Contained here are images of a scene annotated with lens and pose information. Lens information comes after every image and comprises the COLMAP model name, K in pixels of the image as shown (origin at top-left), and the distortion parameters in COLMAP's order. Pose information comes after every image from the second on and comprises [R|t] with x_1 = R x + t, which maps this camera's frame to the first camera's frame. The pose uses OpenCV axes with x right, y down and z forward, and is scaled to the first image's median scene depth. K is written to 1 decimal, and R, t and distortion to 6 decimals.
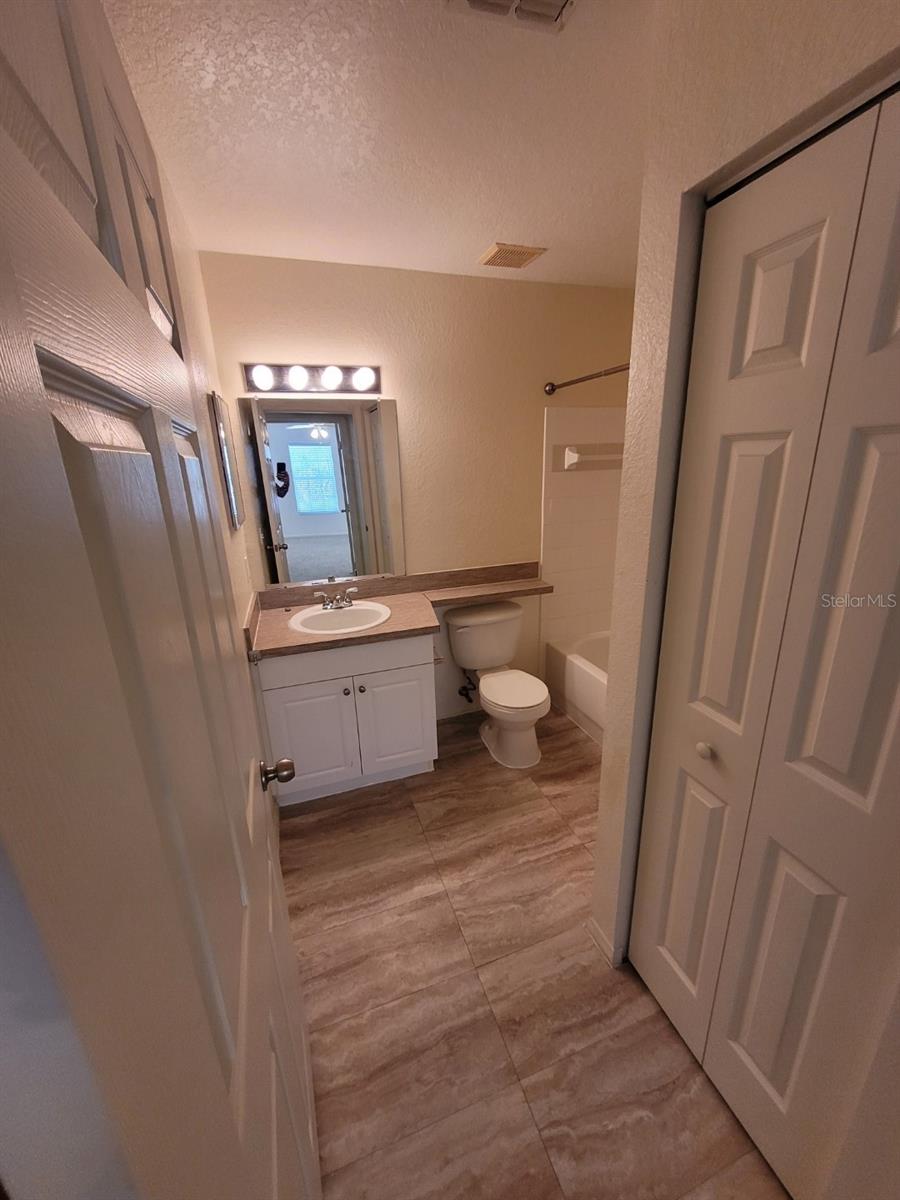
lens RADIAL K [[469.7, 0, 444.9], [0, 469.7, 600.8], [0, 0, 1]] dist [-0.000794, 0.000265]
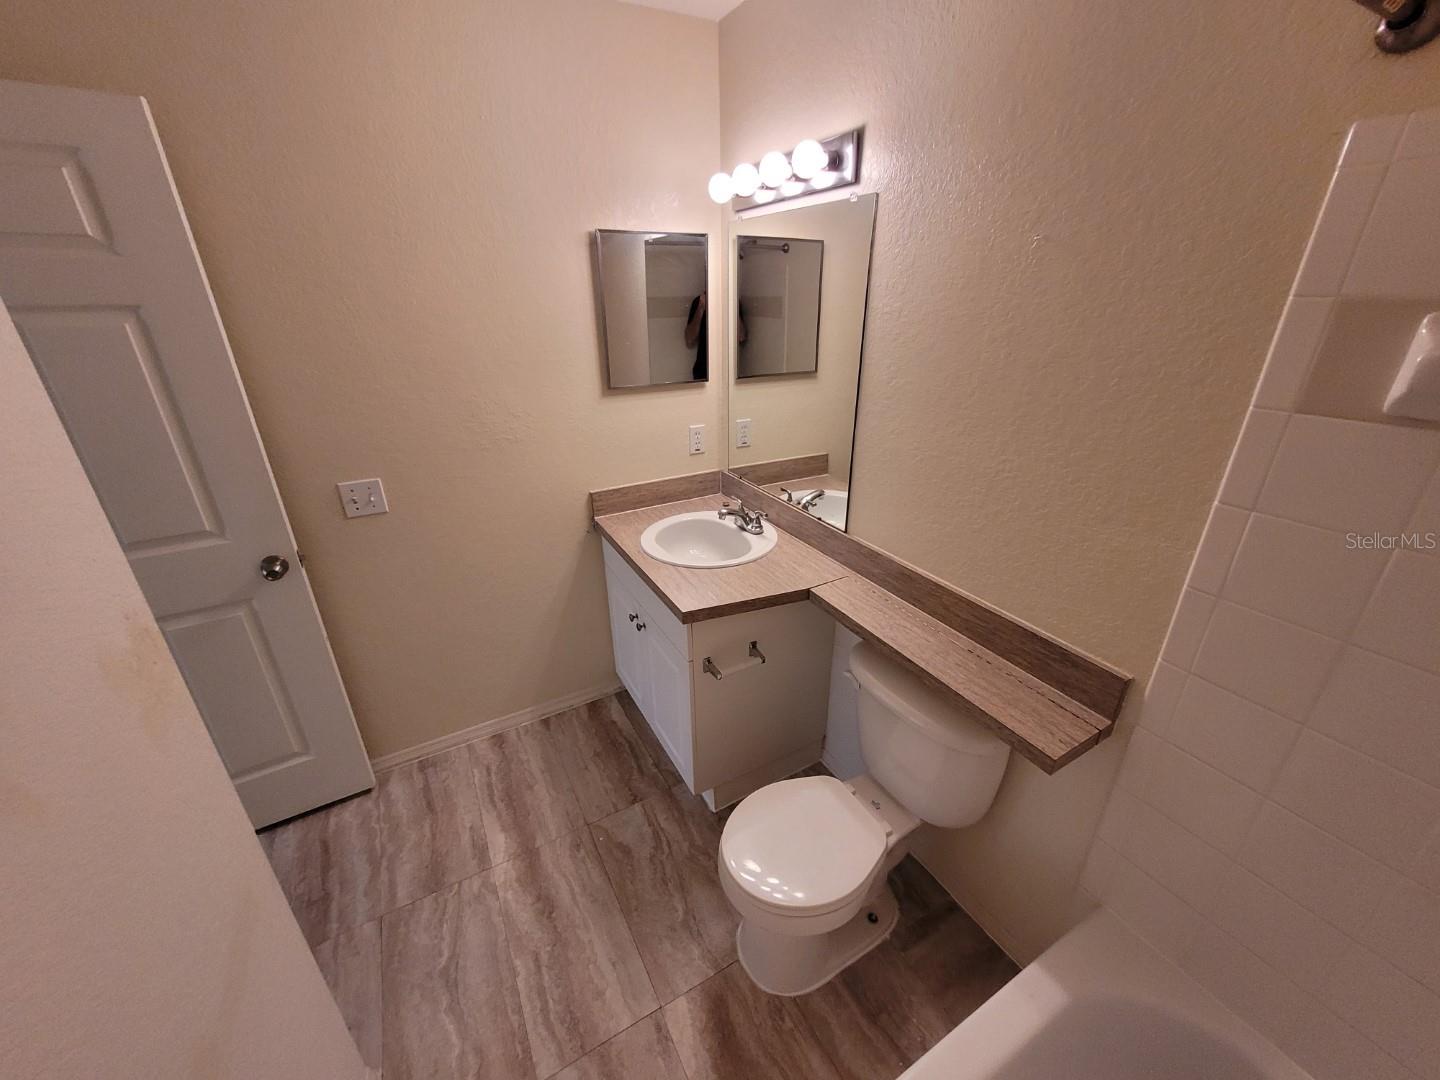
lens RADIAL K [[563.7, 0, 717.7], [0, 563.7, 535.2], [0, 0, 1]] dist [-0.000794, 0.000265]
pose [[0.184337, 0.419205, -0.888981, 0.648492], [-0.282936, 0.888827, 0.360463, -0.333885], [0.941258, 0.185078, 0.282452, 0.909114]]
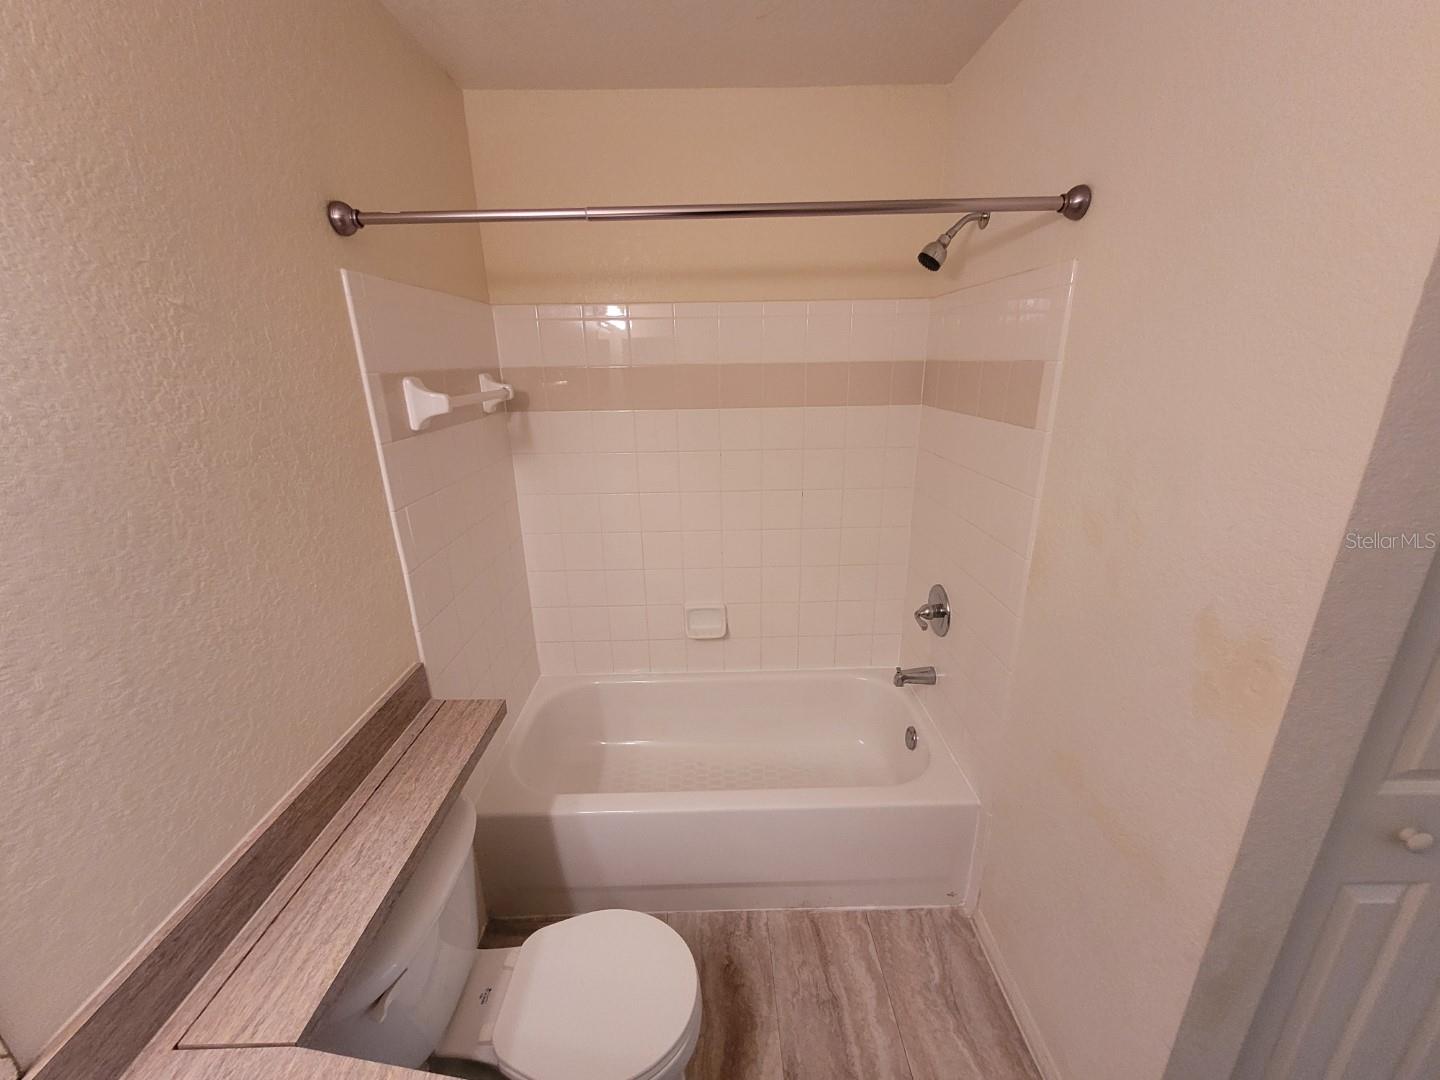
lens RADIAL K [[563.7, 0, 722.1], [0, 563.7, 538.9], [0, 0, 1]] dist [-0.000794, 0.000265]
pose [[0.301264, -0.264709, 0.916062, -0.201325], [0.288869, 0.940886, 0.176882, -0.283664], [-0.908732, 0.211334, 0.359922, 0.844925]]
